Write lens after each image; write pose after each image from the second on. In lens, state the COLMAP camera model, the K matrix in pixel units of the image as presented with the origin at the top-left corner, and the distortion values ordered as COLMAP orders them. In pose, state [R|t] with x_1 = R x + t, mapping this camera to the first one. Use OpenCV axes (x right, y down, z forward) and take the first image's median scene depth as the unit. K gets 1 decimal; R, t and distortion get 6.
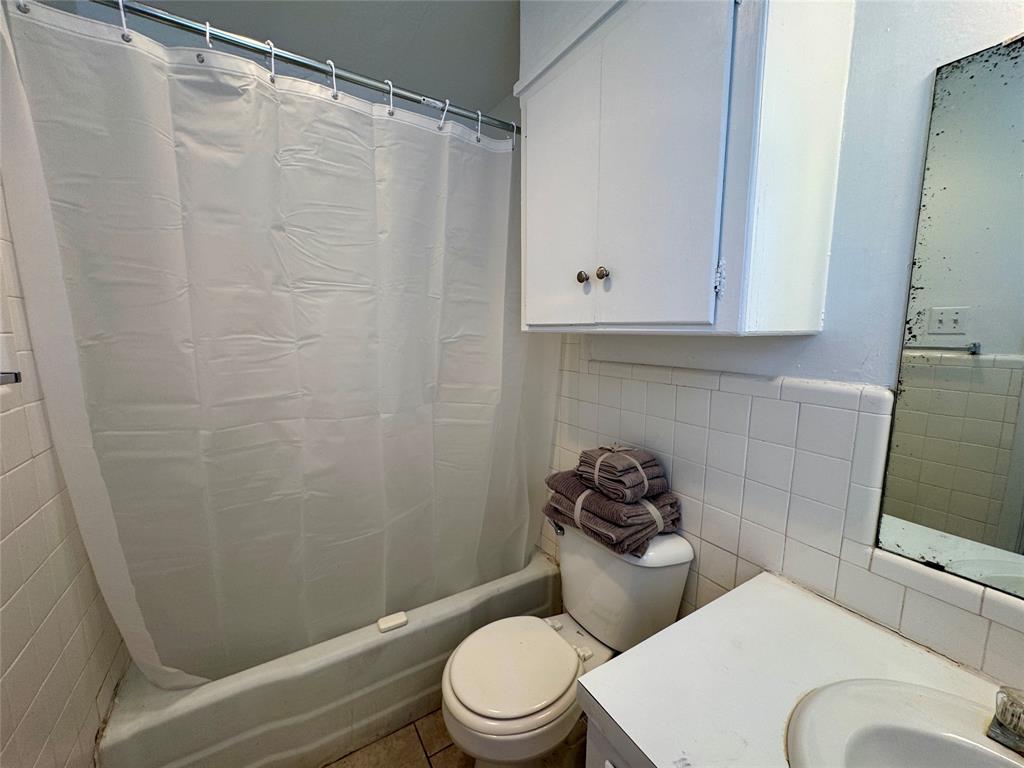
lens RADIAL K [[405.4, 0, 510.1], [0, 405.4, 383.7], [0, 0, 1]] dist [-0.000699, -0.000119]
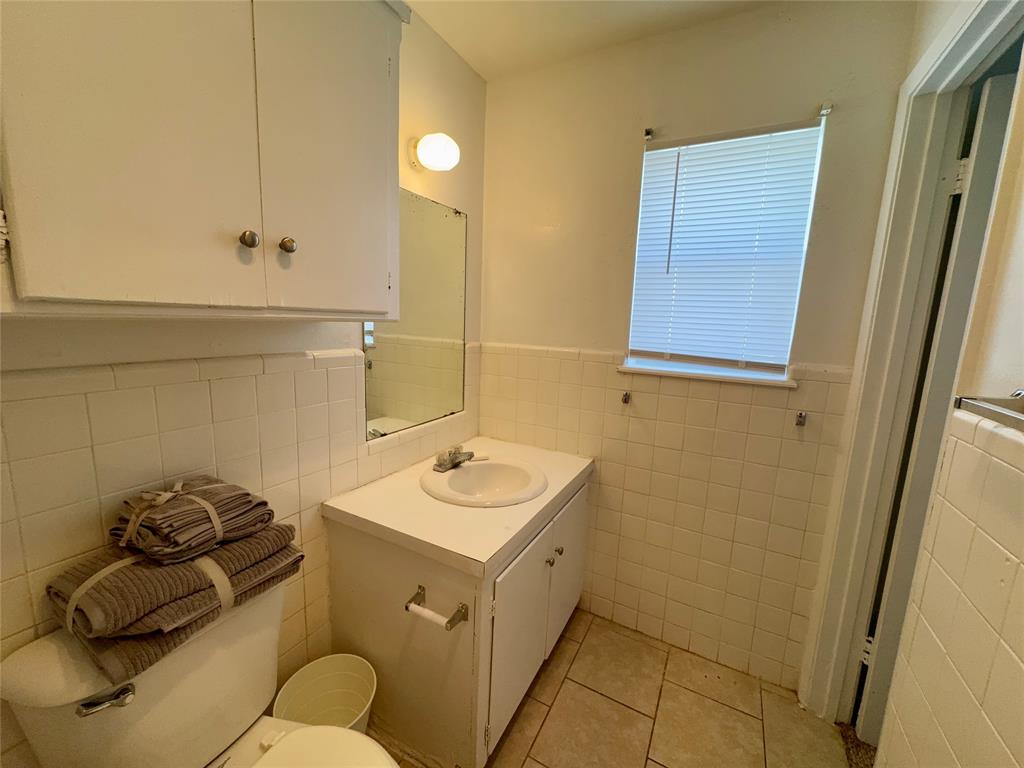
lens RADIAL K [[408.6, 0, 512.0], [0, 408.6, 384.0], [0, 0, 1]] dist [-0.002096, 0.000596]
pose [[-0.493211, -0.163359, 0.854434, -0.669038], [0.075927, 0.970377, 0.229354, -0.147061], [-0.866590, 0.177994, -0.466197, 0.962885]]
